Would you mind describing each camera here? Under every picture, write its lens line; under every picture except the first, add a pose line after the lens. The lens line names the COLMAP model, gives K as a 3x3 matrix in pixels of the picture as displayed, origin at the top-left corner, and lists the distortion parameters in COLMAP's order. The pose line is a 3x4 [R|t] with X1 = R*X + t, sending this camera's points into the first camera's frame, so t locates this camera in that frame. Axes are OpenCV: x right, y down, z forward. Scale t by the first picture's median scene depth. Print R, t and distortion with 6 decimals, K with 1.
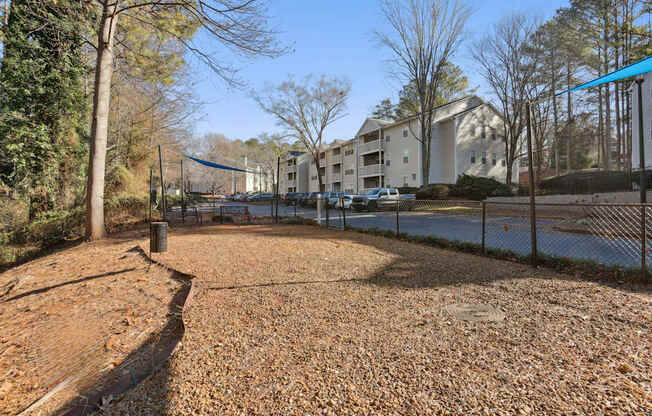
lens RADIAL K [[293.9, 0, 326.0], [0, 293.9, 208.0], [0, 0, 1]] dist [-0.000134, -0.000058]
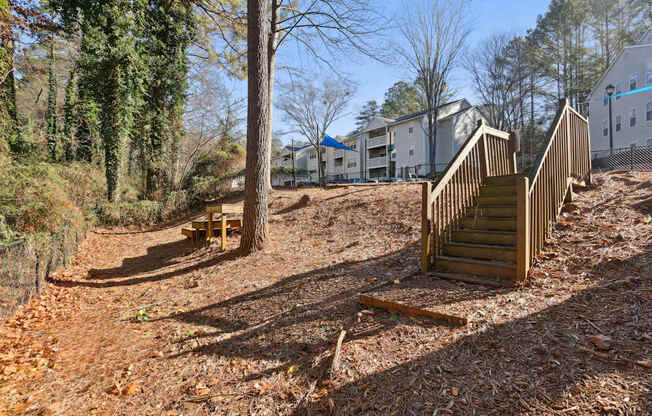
lens RADIAL K [[293.9, 0, 326.0], [0, 293.9, 208.0], [0, 0, 1]] dist [-0.000134, -0.000058]
pose [[0.994026, -0.007601, 0.108878, -0.172236], [0.007752, 0.999969, -0.000962, 0.048714], [-0.108868, 0.001800, 0.994055, -0.105589]]
